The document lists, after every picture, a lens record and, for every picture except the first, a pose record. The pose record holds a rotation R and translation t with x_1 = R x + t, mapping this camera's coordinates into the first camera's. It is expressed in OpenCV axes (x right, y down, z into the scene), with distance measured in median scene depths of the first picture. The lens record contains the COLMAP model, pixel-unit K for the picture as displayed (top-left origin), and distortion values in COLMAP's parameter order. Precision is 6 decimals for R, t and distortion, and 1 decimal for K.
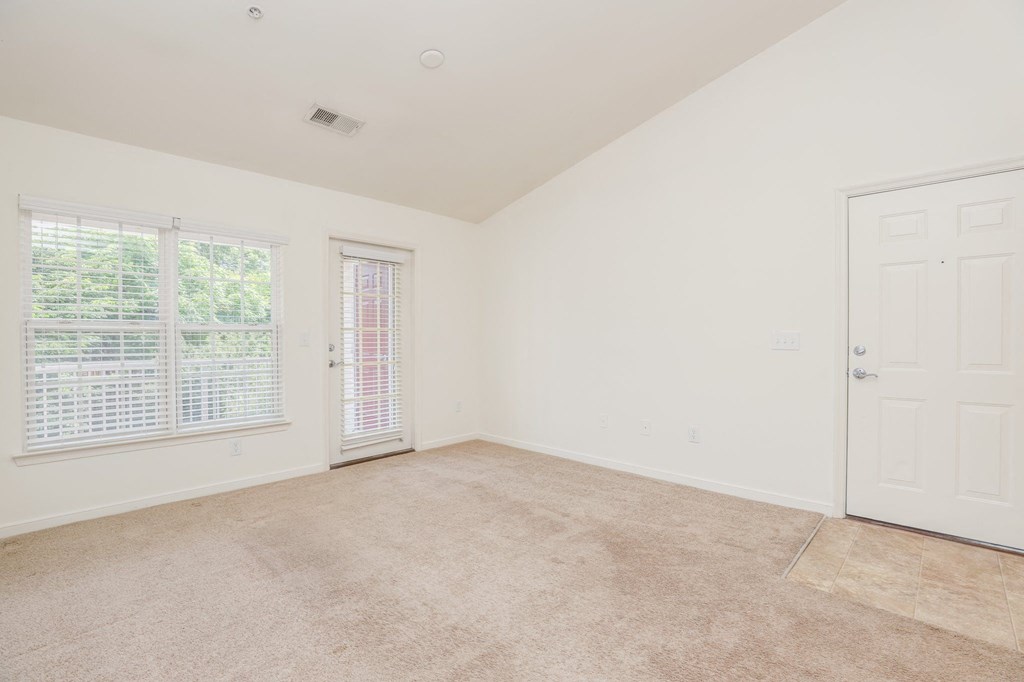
lens RADIAL K [[464.8, 0, 516.2], [0, 464.8, 342.6], [0, 0, 1]] dist [-0.037303, 0.006455]
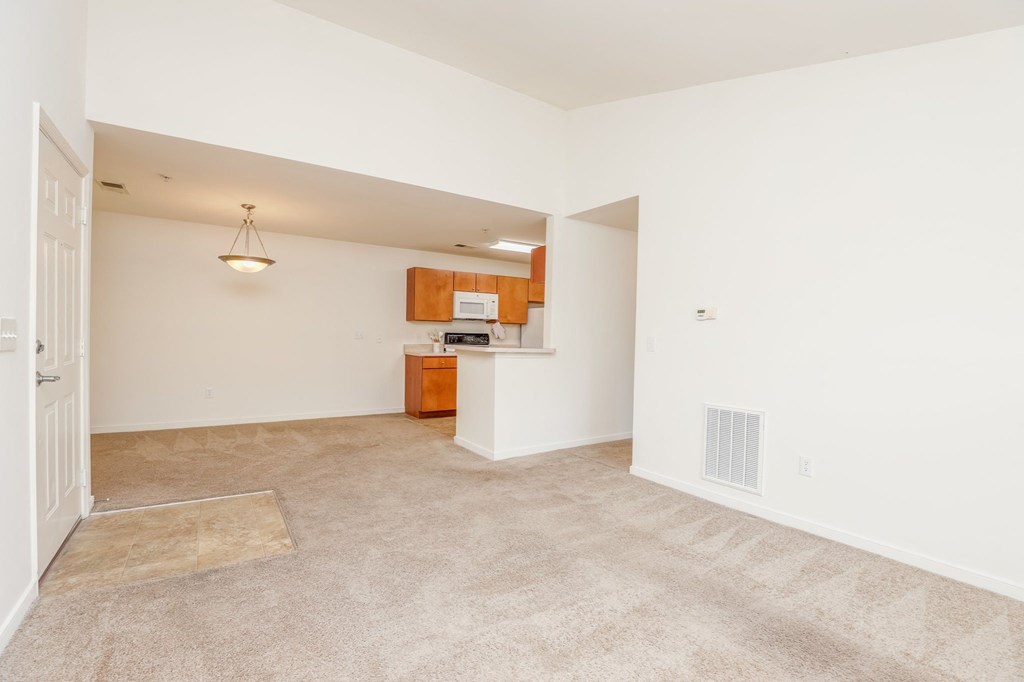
lens RADIAL K [[464.8, 0, 516.2], [0, 464.8, 342.6], [0, 0, 1]] dist [-0.037303, 0.006455]
pose [[-0.977752, -0.026271, 0.208114, -0.135618], [-0.021690, 0.999470, 0.024263, -0.022903], [-0.208642, 0.019209, -0.977804, 1.734046]]
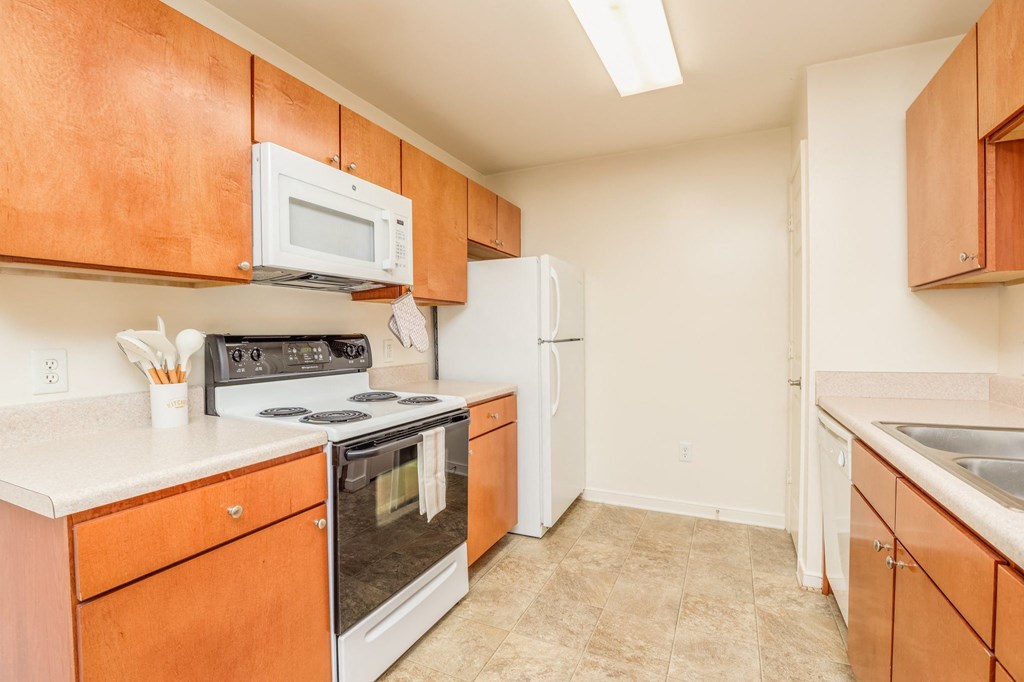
lens RADIAL K [[464.8, 0, 516.2], [0, 464.8, 342.6], [0, 0, 1]] dist [-0.037303, 0.006455]
pose [[-0.946311, 0.012748, -0.323005, 0.682942], [0.004739, 0.999662, 0.025571, -0.008605], [0.323222, 0.022668, -0.946052, -0.211705]]
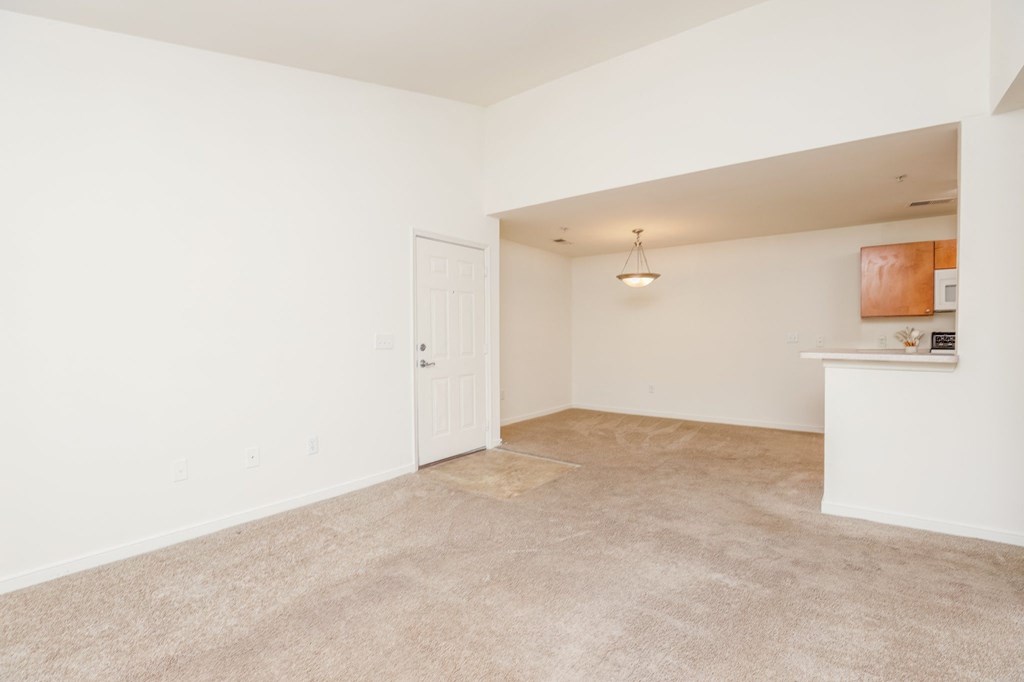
lens RADIAL K [[464.8, 0, 516.2], [0, 464.8, 342.6], [0, 0, 1]] dist [-0.037303, 0.006455]
pose [[-0.121997, -0.015826, 0.992404, -0.796244], [0.014305, 0.999741, 0.017702, -0.019572], [-0.992427, 0.016356, -0.121739, 1.005818]]
